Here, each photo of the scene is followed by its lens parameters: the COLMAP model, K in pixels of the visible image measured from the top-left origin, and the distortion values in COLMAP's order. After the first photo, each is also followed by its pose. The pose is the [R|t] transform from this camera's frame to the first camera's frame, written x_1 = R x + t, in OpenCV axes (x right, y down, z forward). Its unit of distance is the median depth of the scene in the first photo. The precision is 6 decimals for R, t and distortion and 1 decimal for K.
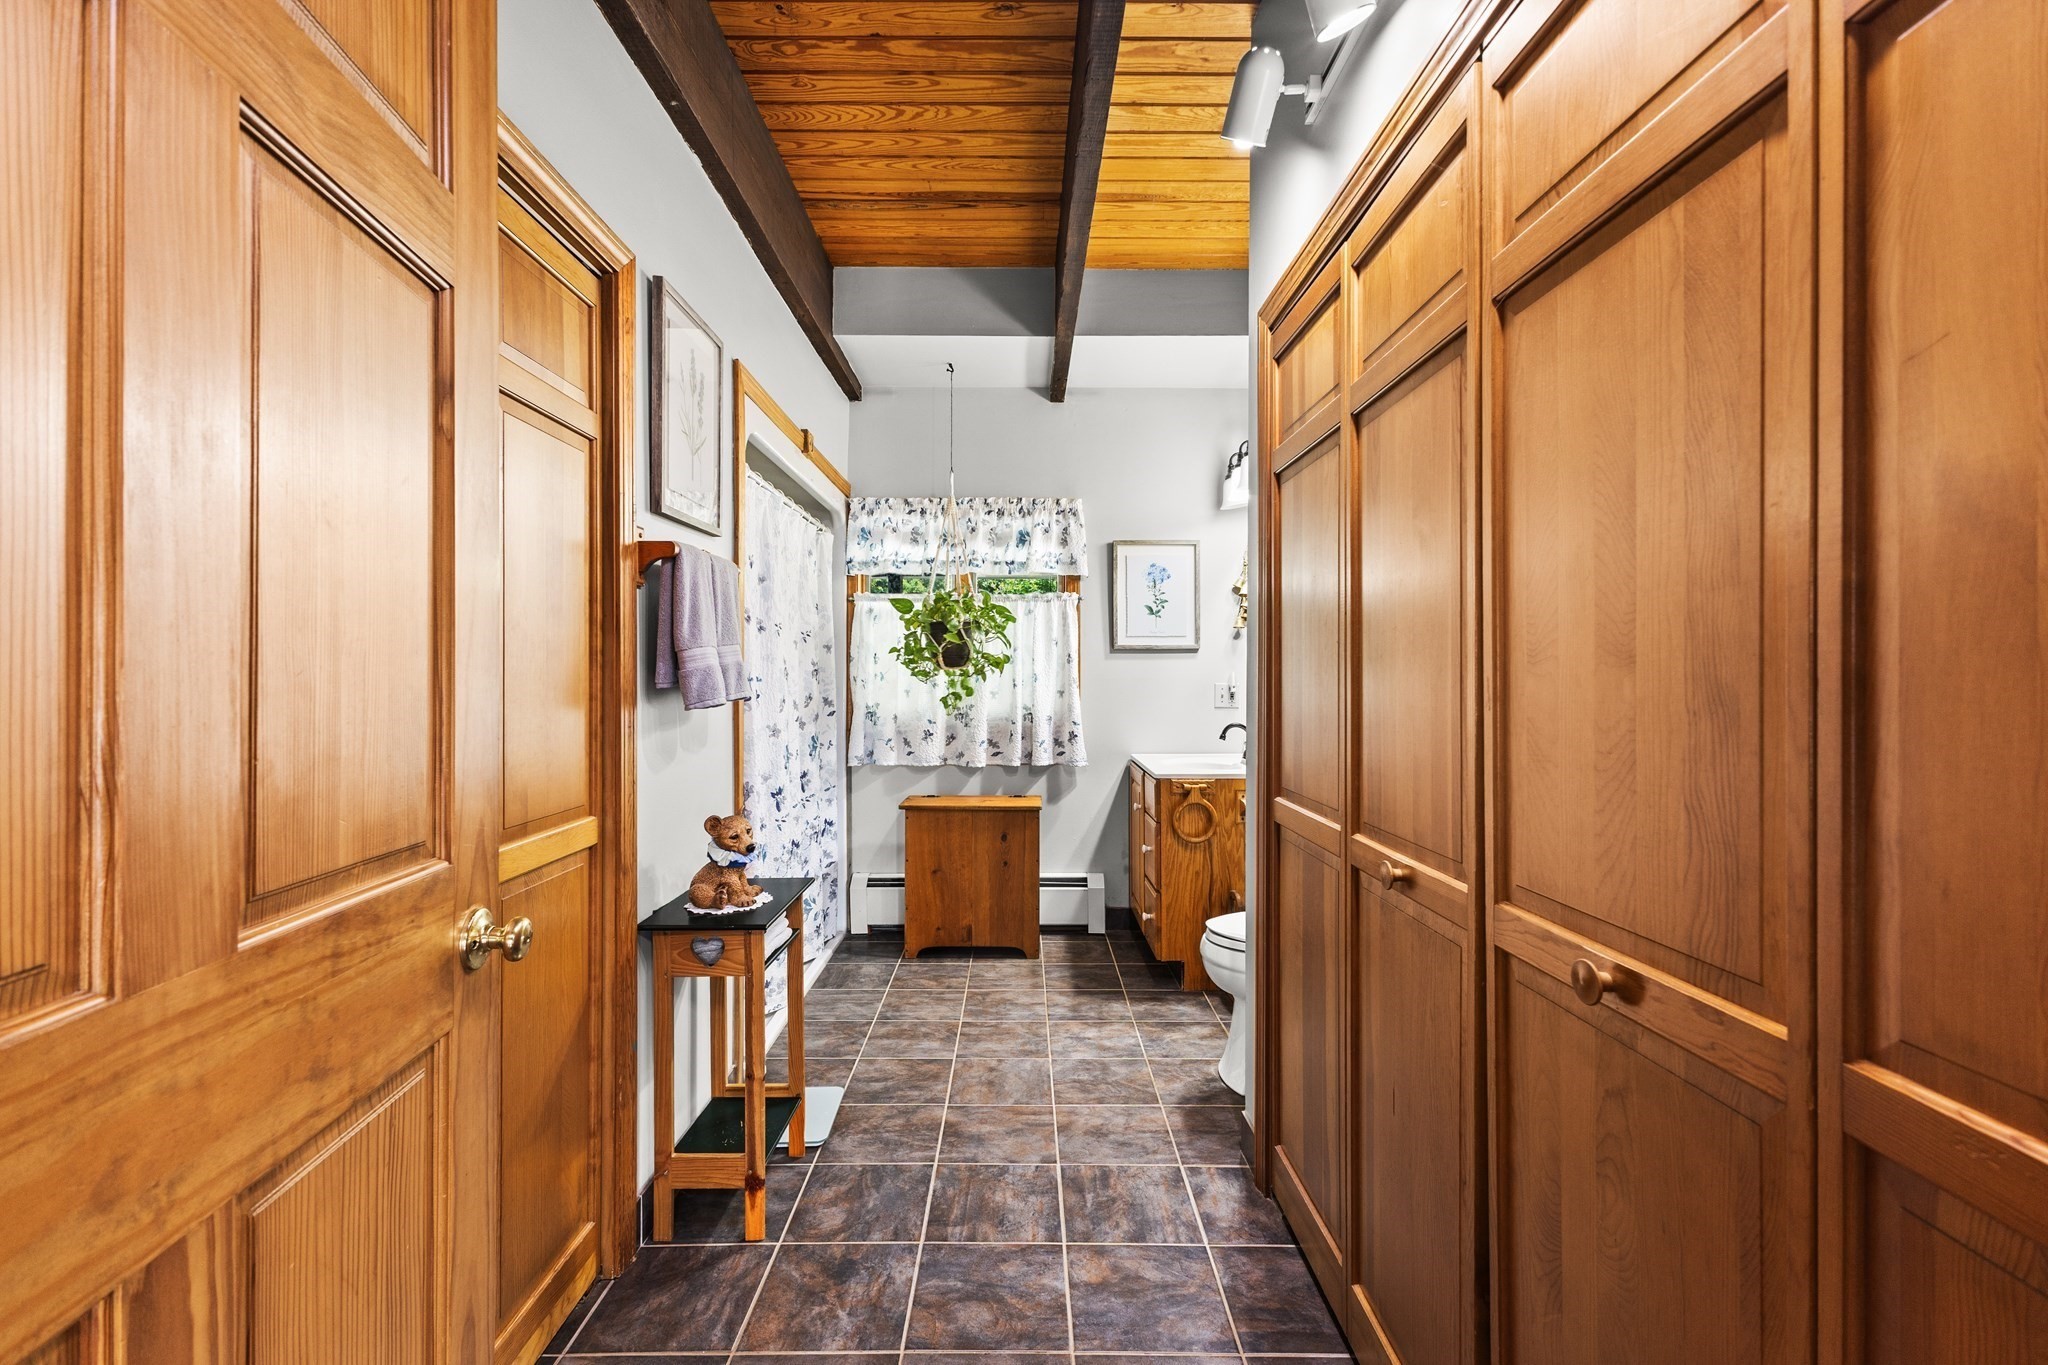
lens RADIAL K [[883.1, 0, 1017.2], [0, 883.1, 676.8], [0, 0, 1]] dist [0.001476, 0.000207]
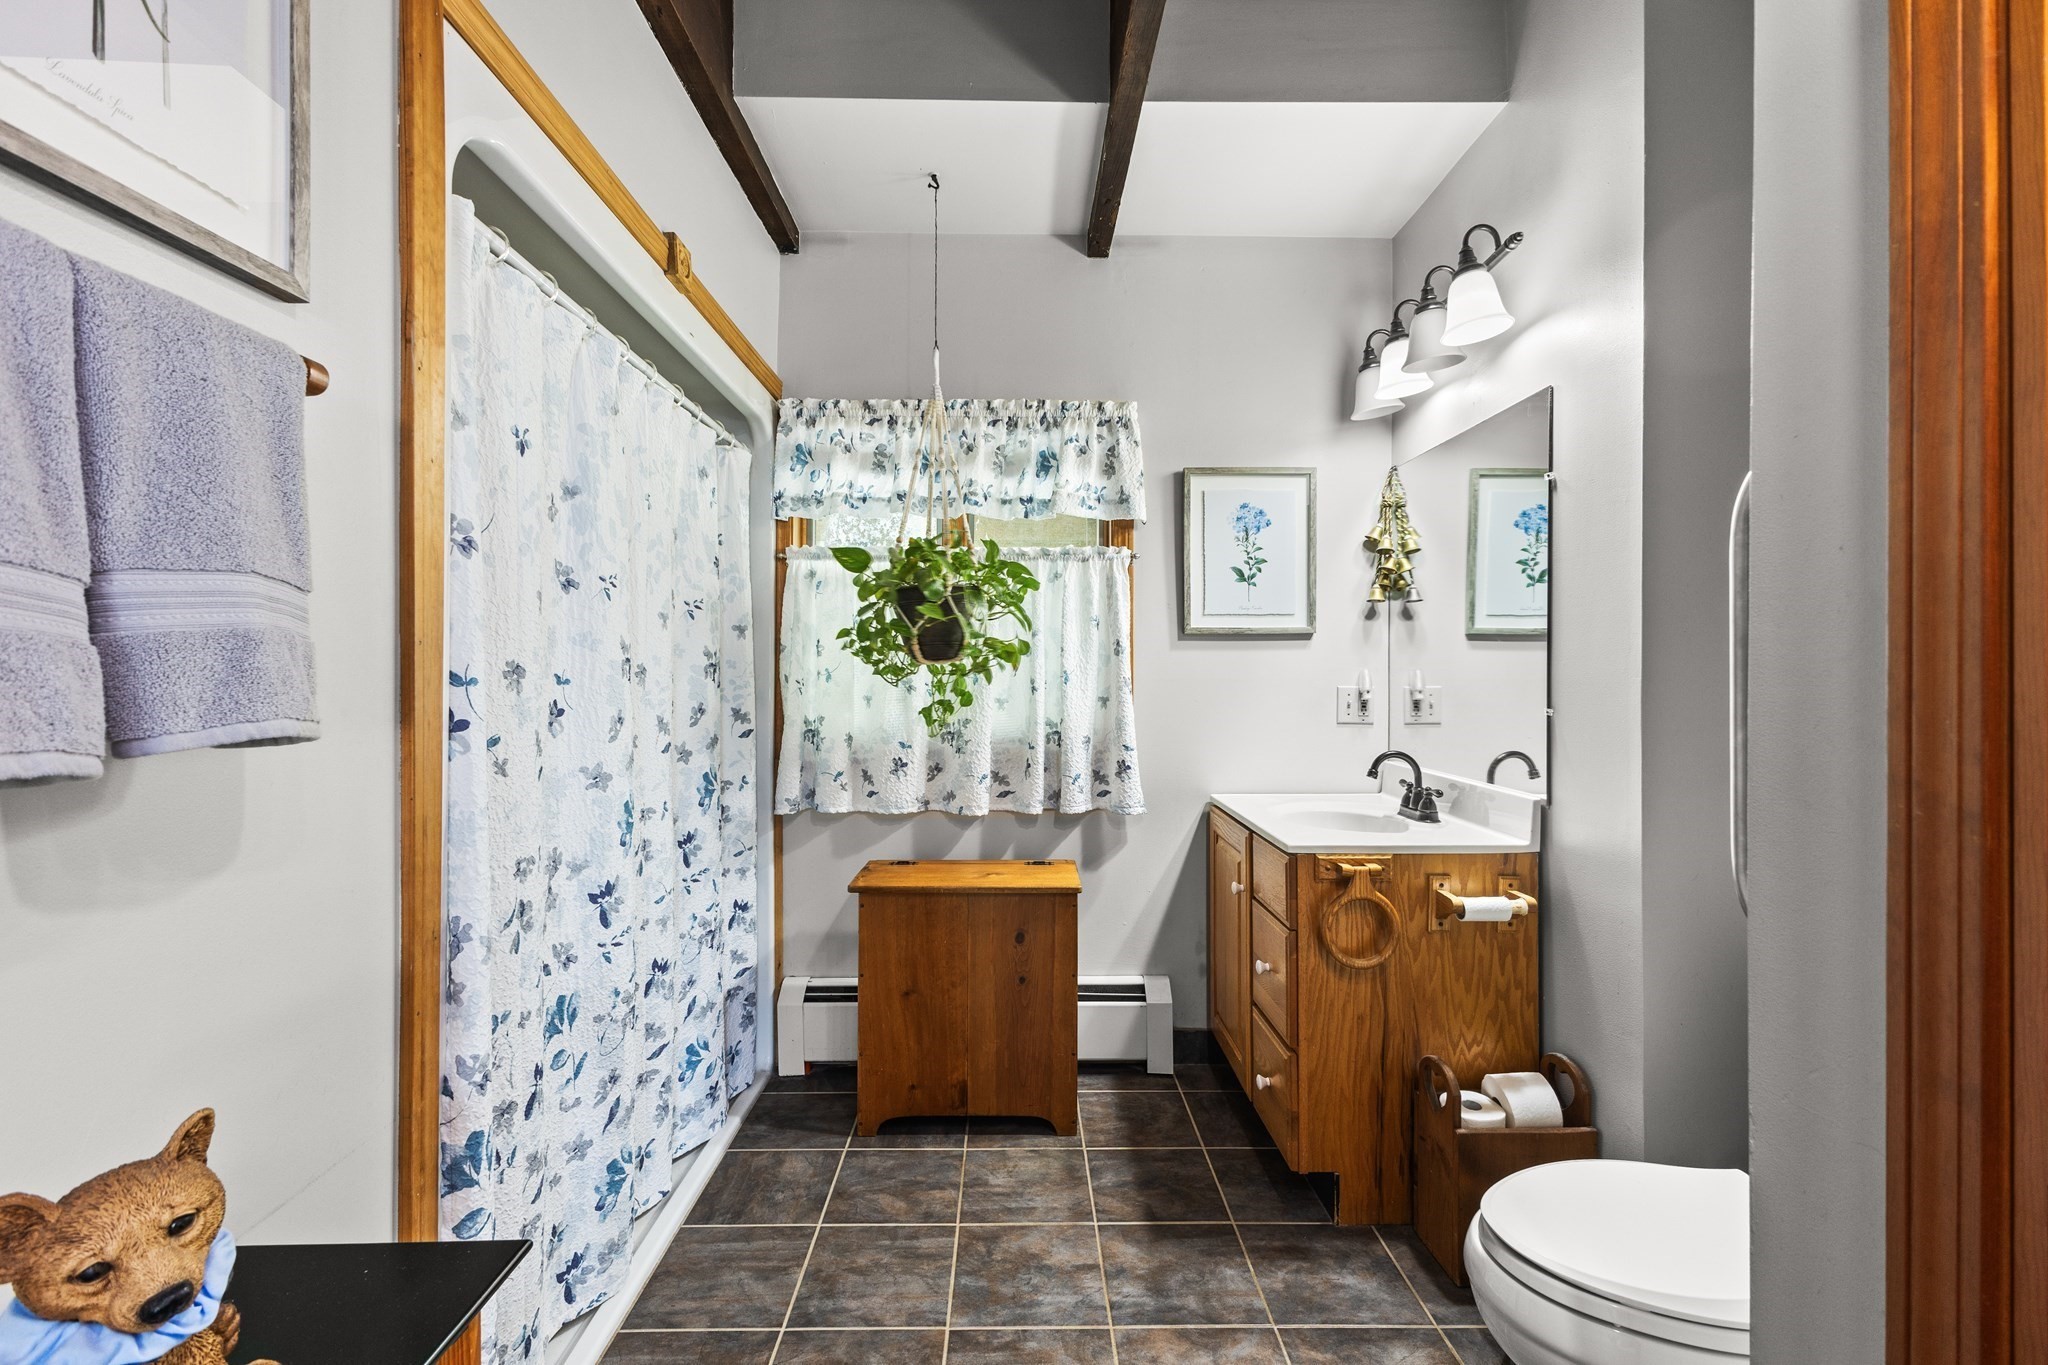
lens RADIAL K [[883.1, 0, 1035.1], [0, 883.1, 675.4], [0, 0, 1]] dist [0.001476, 0.000207]
pose [[0.999621, 0.001111, 0.027522, -0.020186], [-0.001118, 0.999999, 0.000218, -0.000455], [-0.027522, -0.000249, 0.999621, 0.362441]]
